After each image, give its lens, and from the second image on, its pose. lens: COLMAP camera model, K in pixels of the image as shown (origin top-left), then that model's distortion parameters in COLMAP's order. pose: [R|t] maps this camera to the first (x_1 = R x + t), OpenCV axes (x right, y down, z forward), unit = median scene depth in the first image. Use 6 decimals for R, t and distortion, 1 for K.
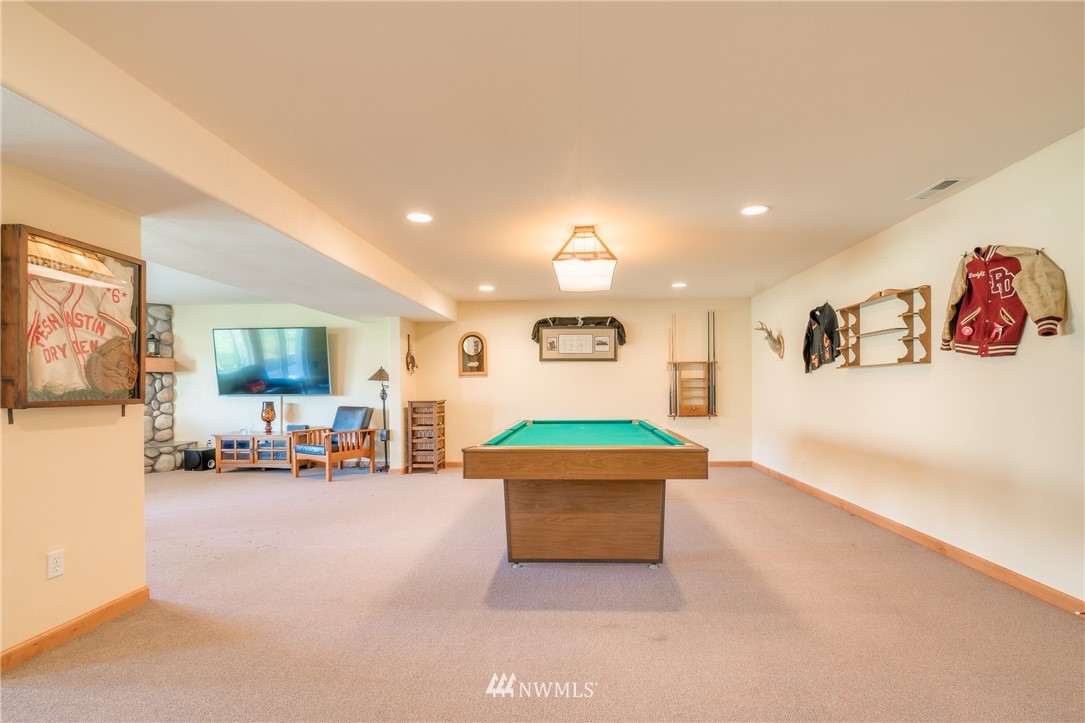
lens RADIAL K [[504.5, 0, 555.9], [0, 504.5, 387.3], [0, 0, 1]] dist [-0.000510, 0.000880]
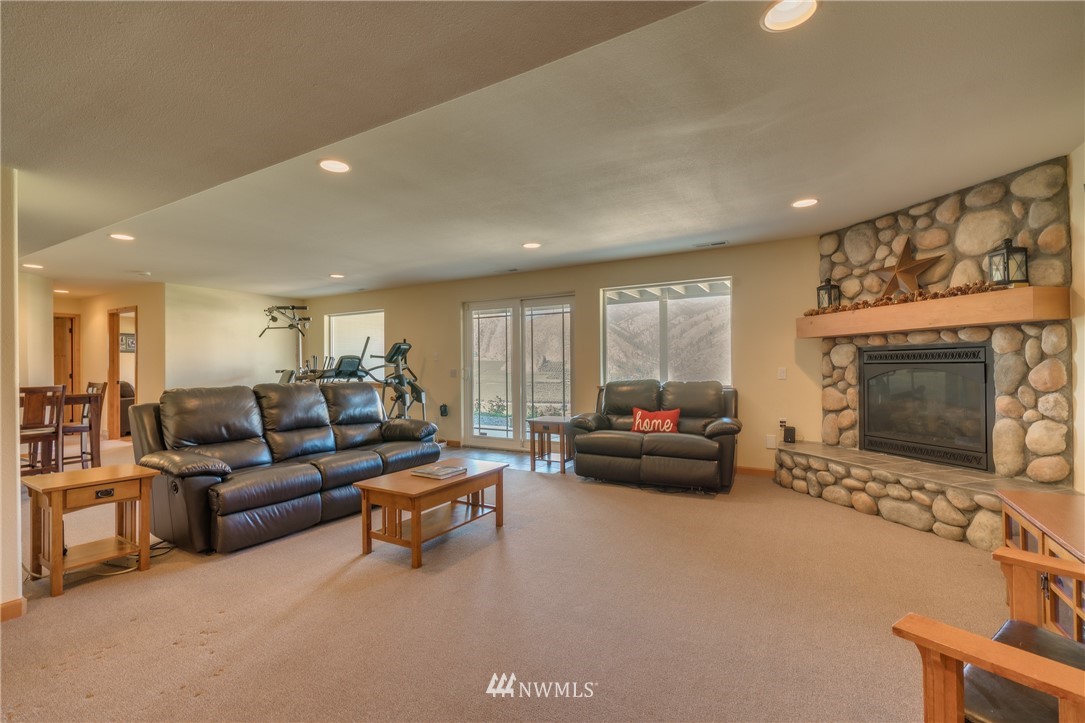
lens RADIAL K [[492.4, 0, 535.2], [0, 492.4, 365.5], [0, 0, 1]] dist [-0.006581, 0.005936]
pose [[-0.470373, 0.007064, -0.882440, -0.216223], [0.010512, 0.999942, 0.002401, 0.002146], [0.882405, -0.008147, -0.470420, 0.854580]]
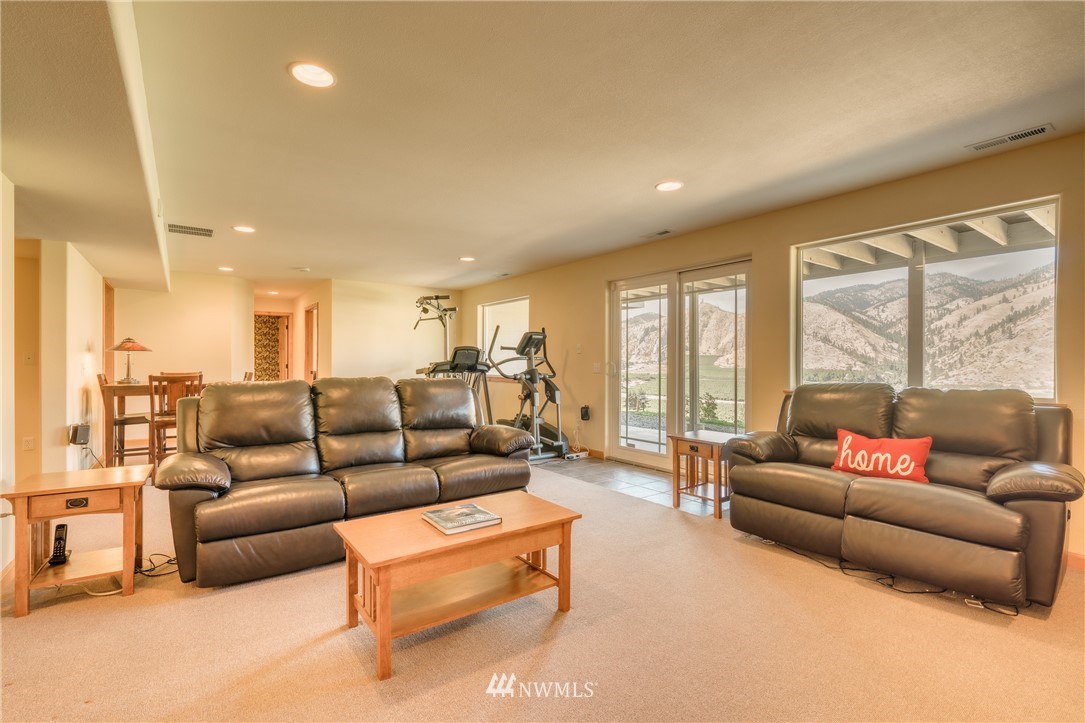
lens RADIAL K [[492.4, 0, 532.0], [0, 492.4, 364.3], [0, 0, 1]] dist [-0.006581, 0.005936]
pose [[-0.794283, 0.007659, -0.607499, -0.433636], [0.003101, 0.999959, 0.008552, 0.004141], [0.607539, 0.004909, -0.794274, 0.825371]]
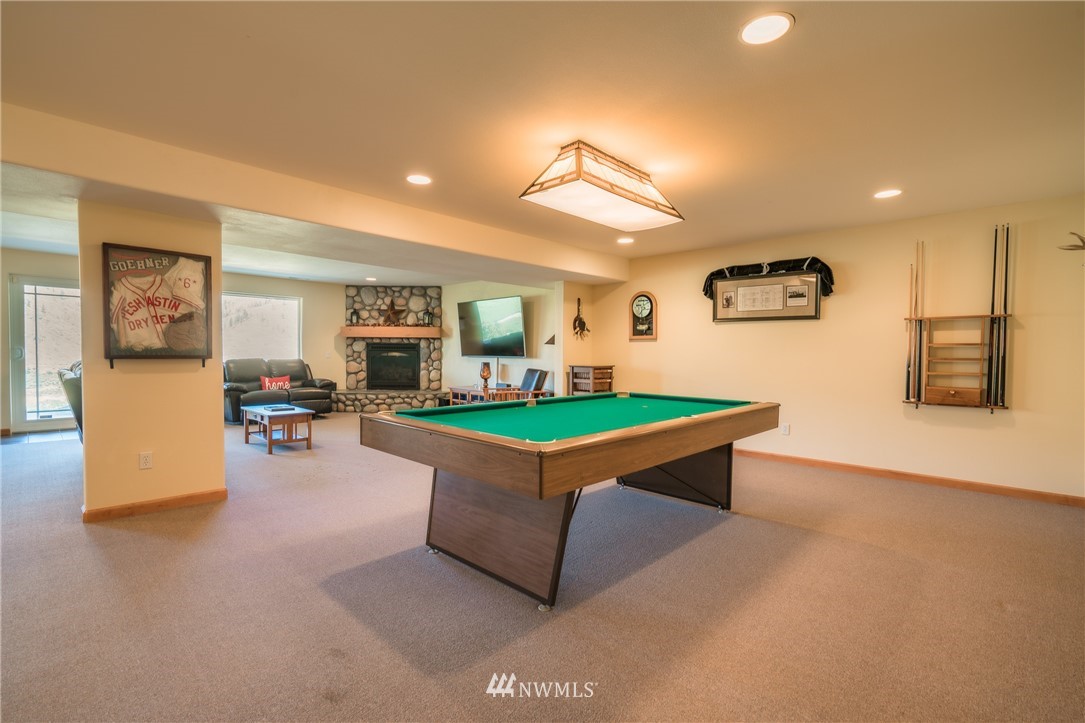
lens RADIAL K [[492.4, 0, 532.6], [0, 492.4, 365.3], [0, 0, 1]] dist [-0.006581, 0.005936]
pose [[0.744026, 0.032381, -0.667365, 0.288241], [-0.015574, 0.999394, 0.031129, -0.002204], [0.667969, -0.012767, 0.744080, 0.219477]]
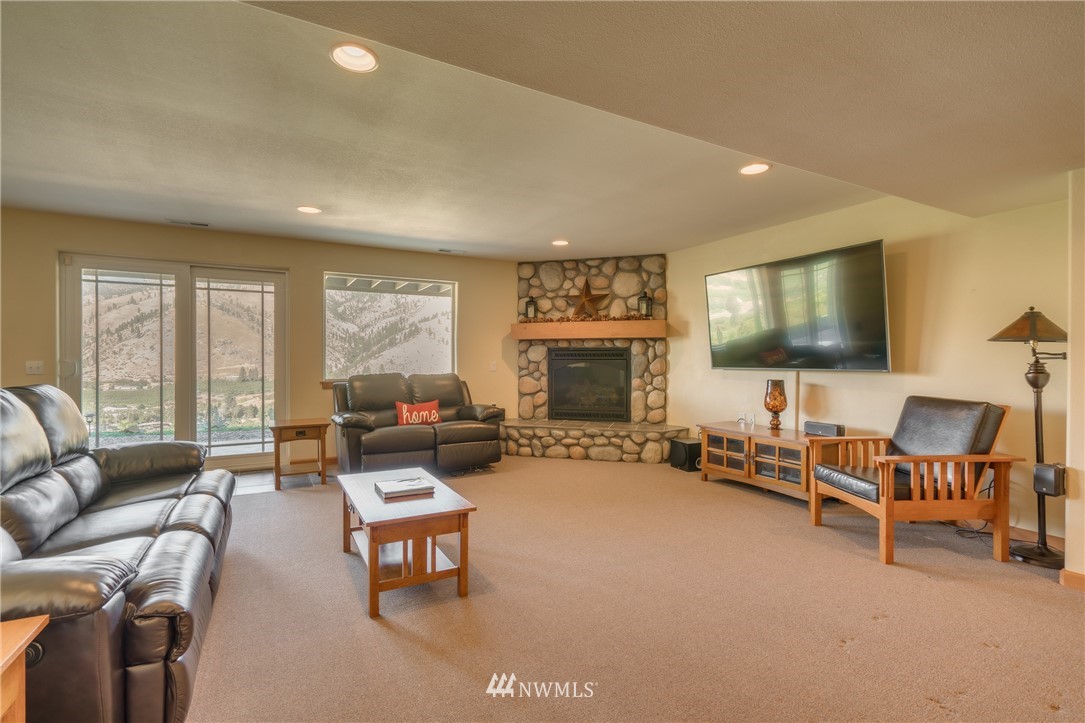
lens RADIAL K [[492.4, 0, 534.6], [0, 492.4, 366.3], [0, 0, 1]] dist [-0.006581, 0.005936]
pose [[0.517247, 0.017551, -0.855656, -0.211066], [-0.005133, 0.999835, 0.017405, 0.002680], [0.855821, -0.004611, 0.517252, 0.443519]]
